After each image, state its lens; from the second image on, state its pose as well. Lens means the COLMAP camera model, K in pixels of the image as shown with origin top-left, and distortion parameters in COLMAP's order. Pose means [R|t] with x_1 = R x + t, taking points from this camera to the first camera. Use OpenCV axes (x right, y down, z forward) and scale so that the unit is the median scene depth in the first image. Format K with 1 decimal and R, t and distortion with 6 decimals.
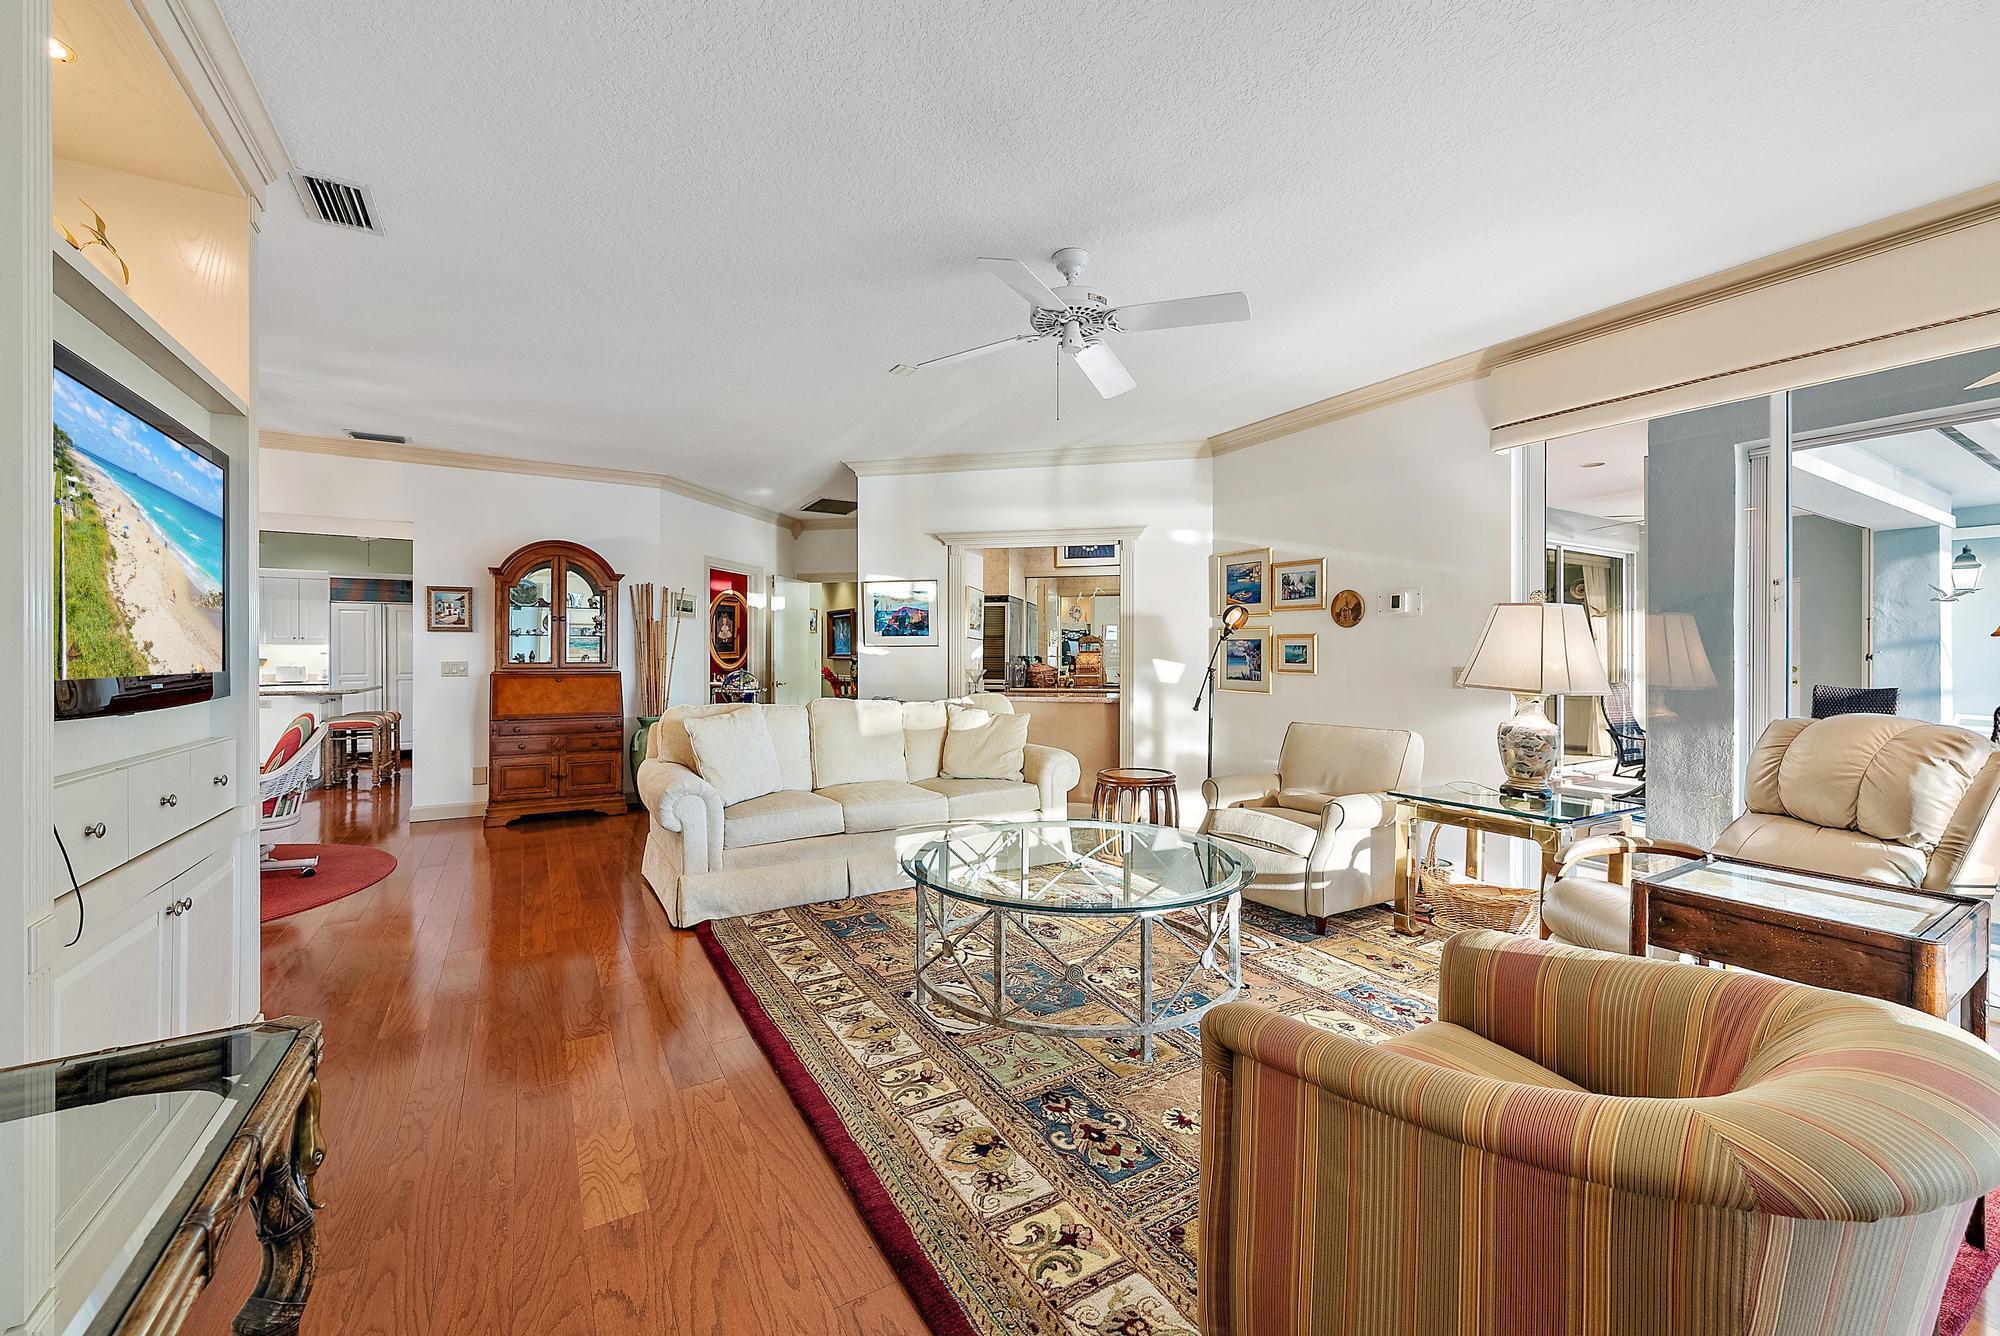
lens RADIAL K [[786.4, 0, 1020.3], [0, 786.4, 662.0], [0, 0, 1]] dist [-0.003920, -0.000612]
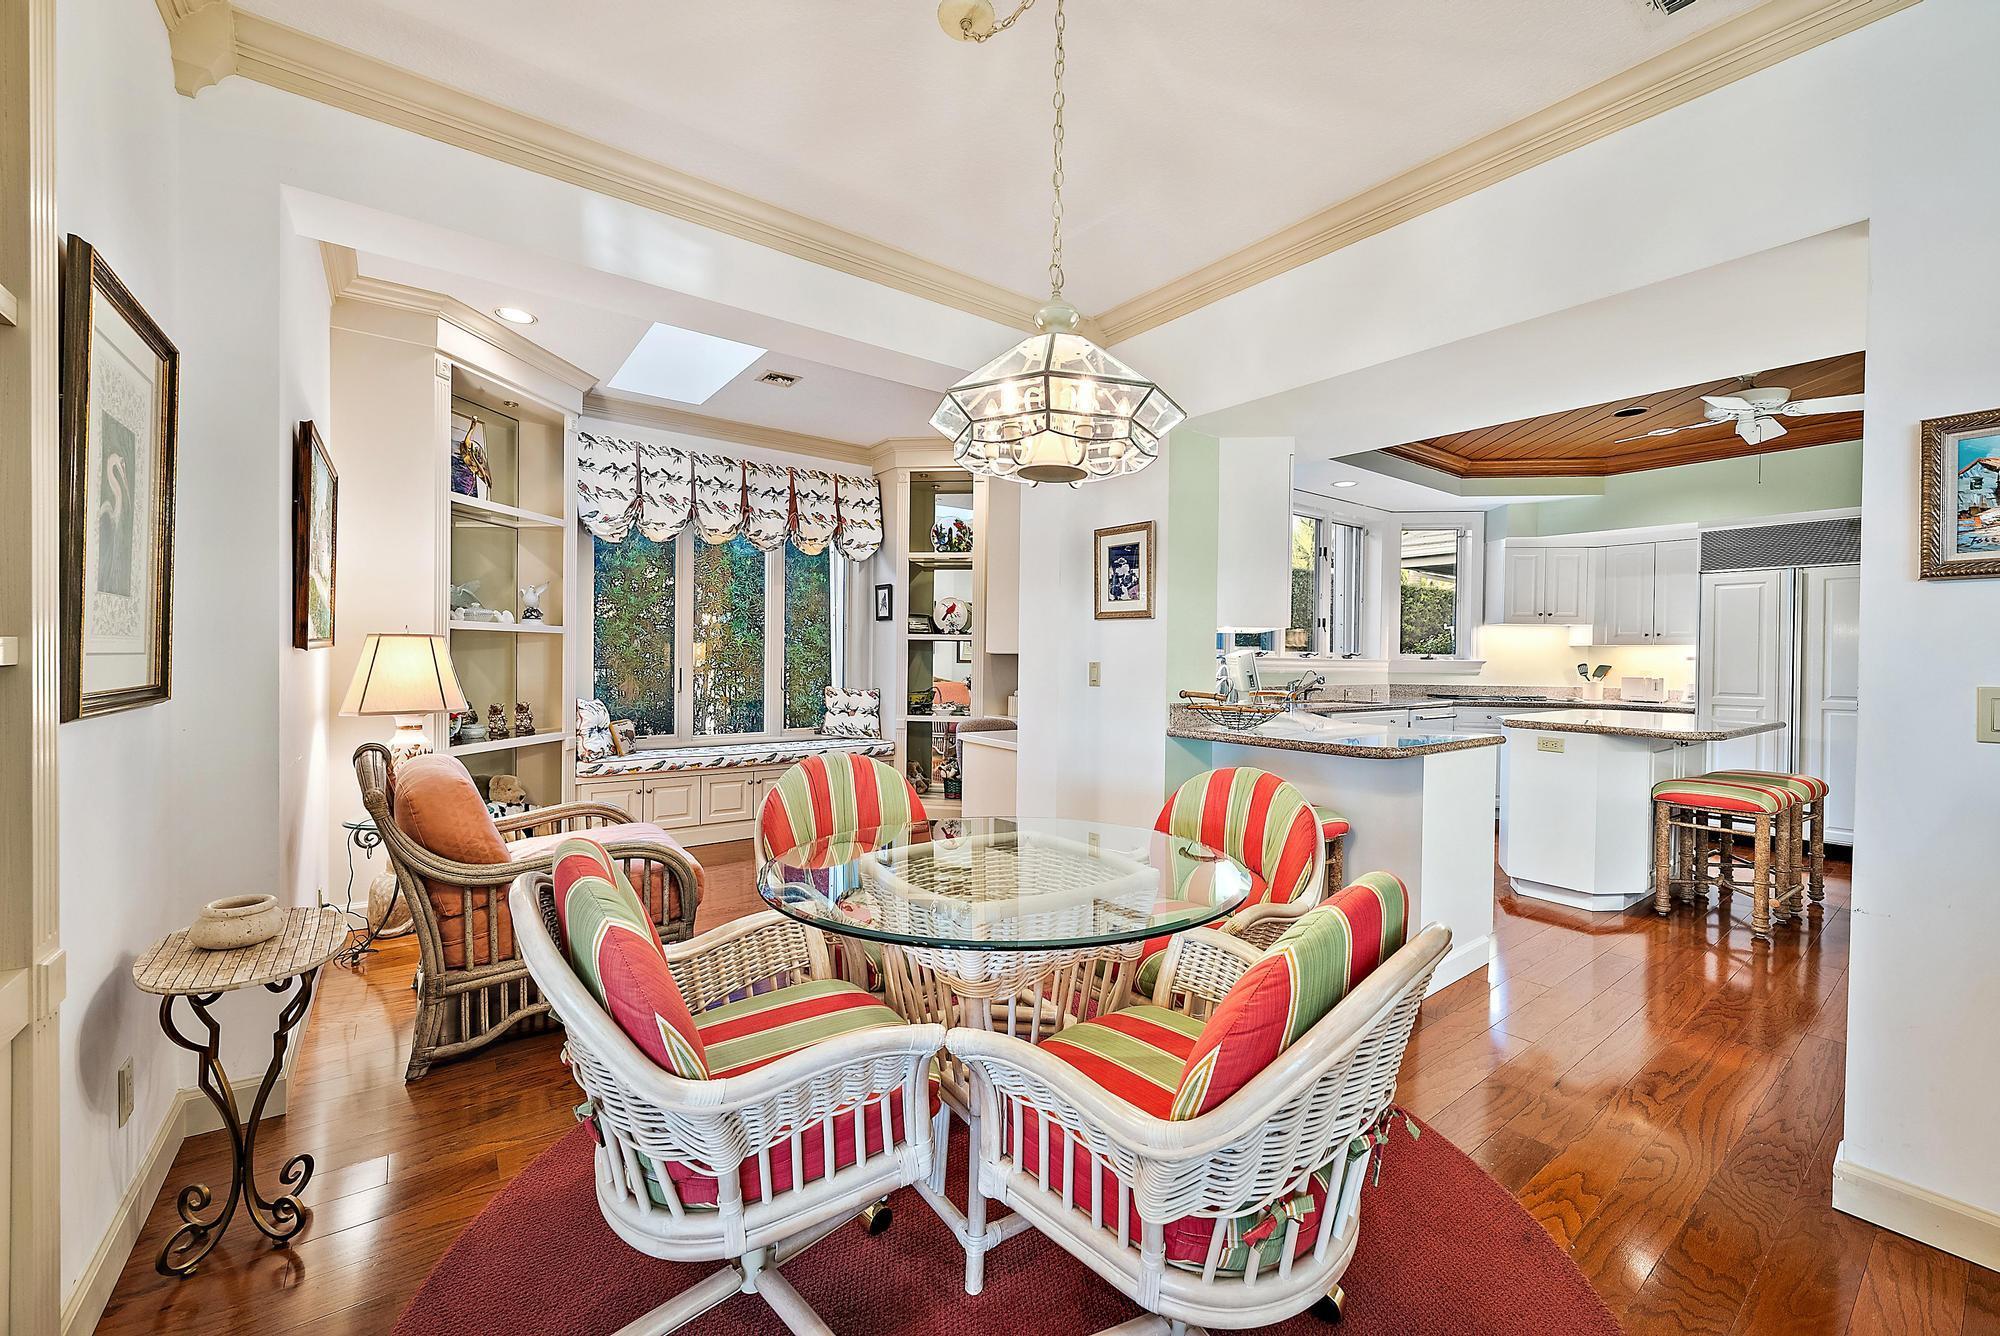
lens RADIAL K [[786.4, 0, 1010.3], [0, 786.4, 659.1], [0, 0, 1]] dist [-0.003920, -0.000612]
pose [[0.085304, 0.008254, -0.996321, -0.327781], [-0.021376, 0.999751, 0.006453, -0.003530], [0.996126, 0.020747, 0.085459, 0.423284]]
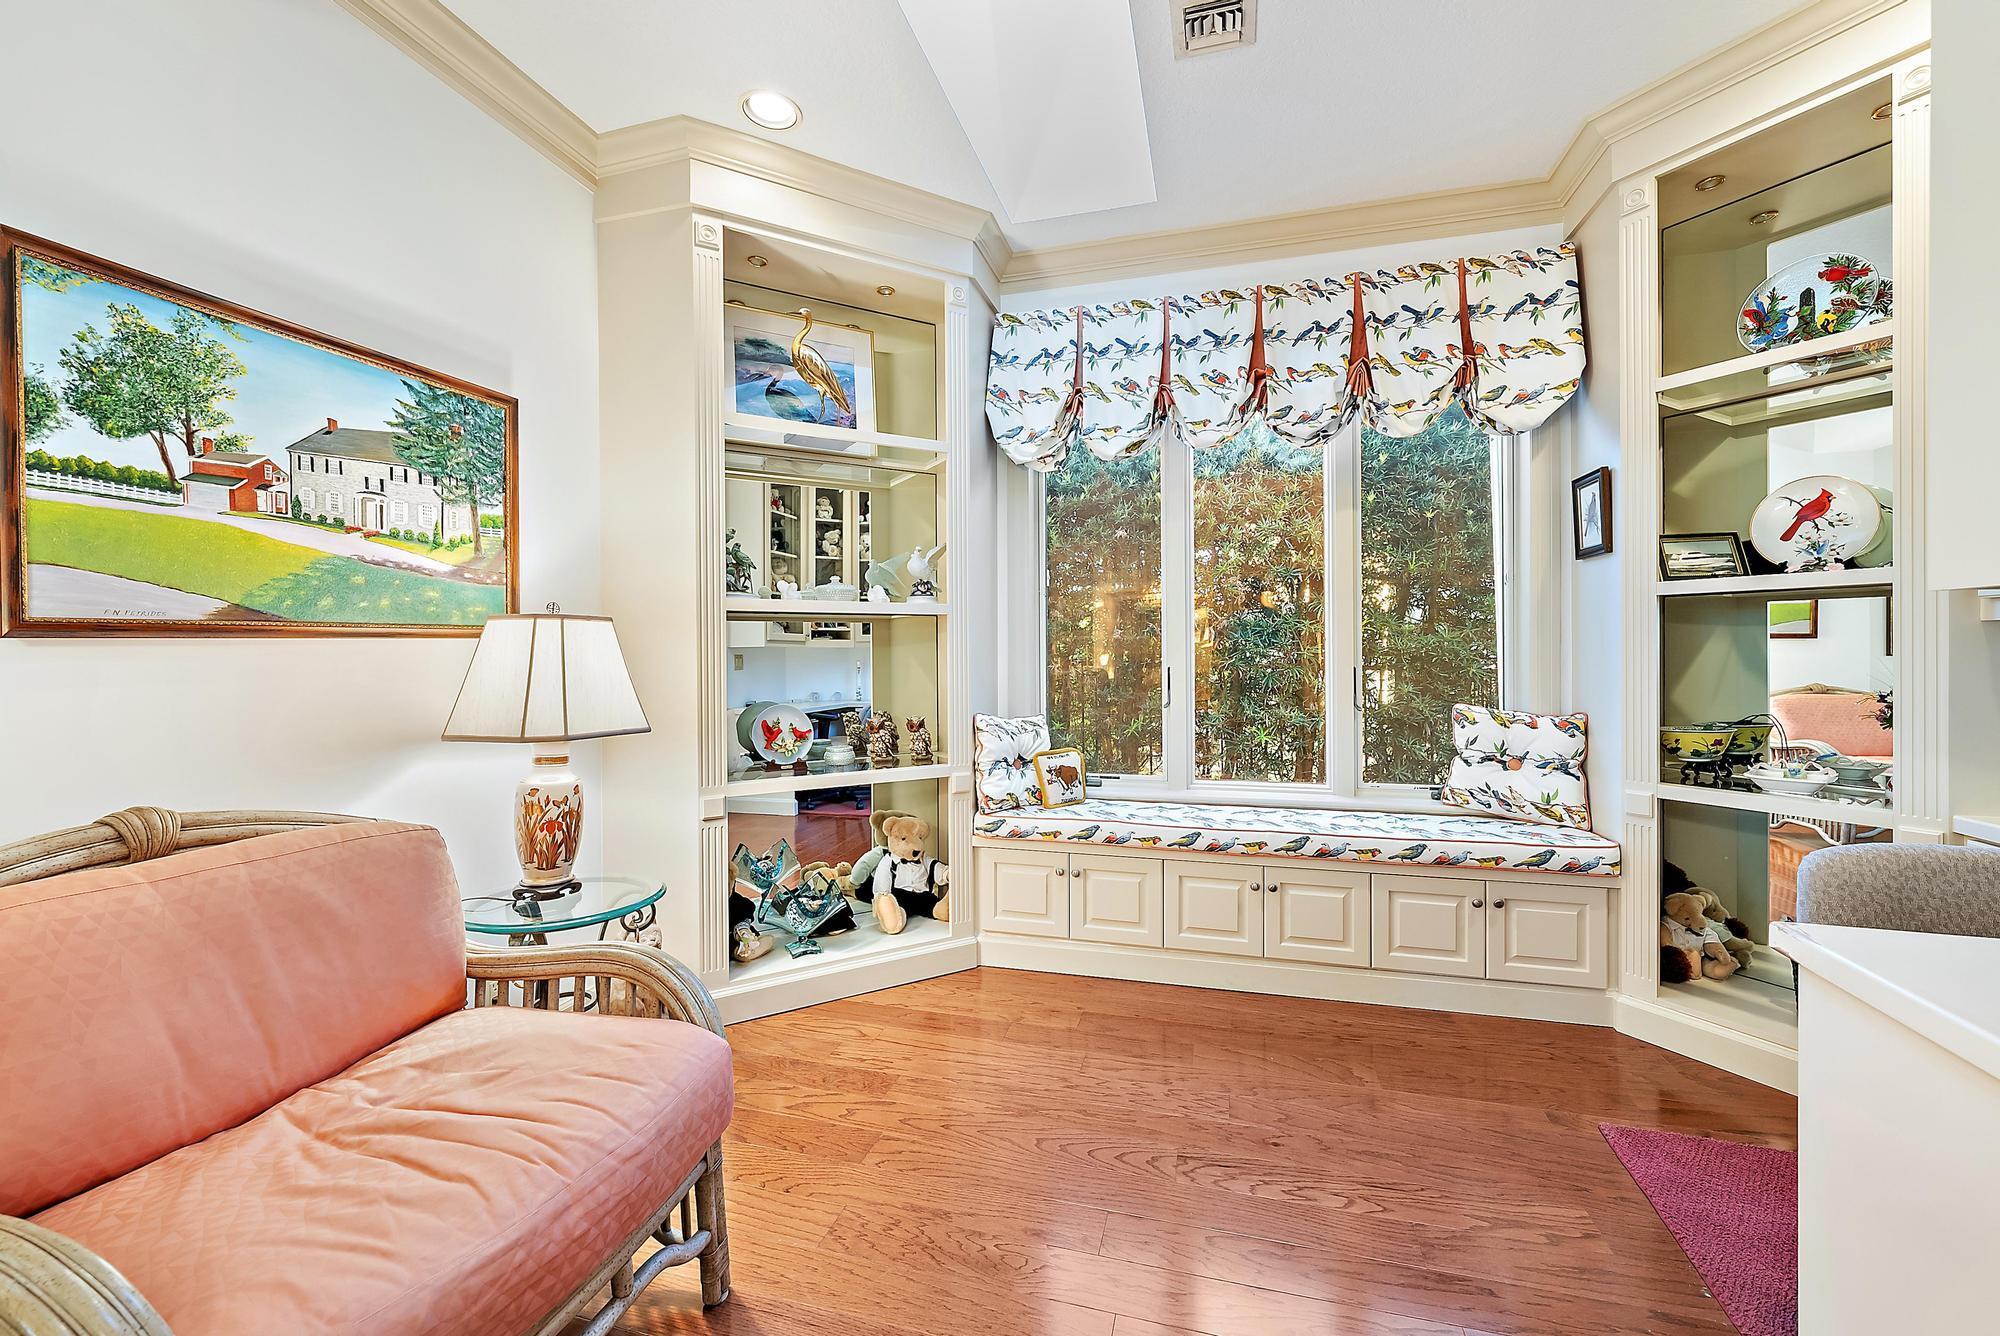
lens RADIAL K [[786.4, 0, 1009.1], [0, 786.4, 655.8], [0, 0, 1]] dist [-0.003920, -0.000612]
pose [[-0.746570, 0.011102, -0.665215, -0.639430], [0.002686, 0.999903, 0.013674, 0.002046], [0.665302, 0.008422, -0.746527, 0.444547]]
